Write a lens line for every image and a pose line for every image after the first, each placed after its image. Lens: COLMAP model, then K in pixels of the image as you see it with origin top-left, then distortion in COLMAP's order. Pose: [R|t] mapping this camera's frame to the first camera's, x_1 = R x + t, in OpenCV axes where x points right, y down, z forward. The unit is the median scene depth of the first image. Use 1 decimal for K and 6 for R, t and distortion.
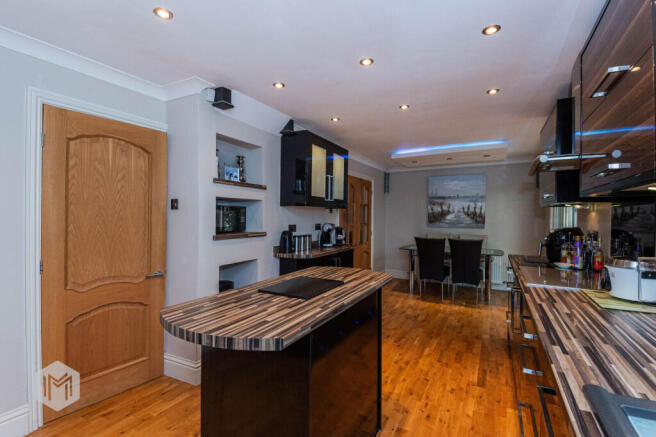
lens RADIAL K [[301.5, 0, 331.5], [0, 301.5, 217.8], [0, 0, 1]] dist [0.000544, -0.006475]
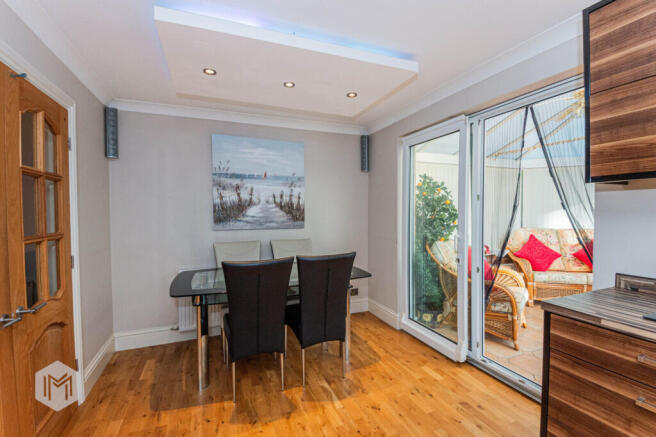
lens RADIAL K [[301.5, 0, 341.5], [0, 301.5, 220.2], [0, 0, 1]] dist [0.000544, -0.006475]
pose [[0.626996, -0.037278, 0.778130, 0.058065], [0.020227, 0.999297, 0.031574, -0.000520], [-0.778760, -0.004058, 0.627309, 0.525806]]
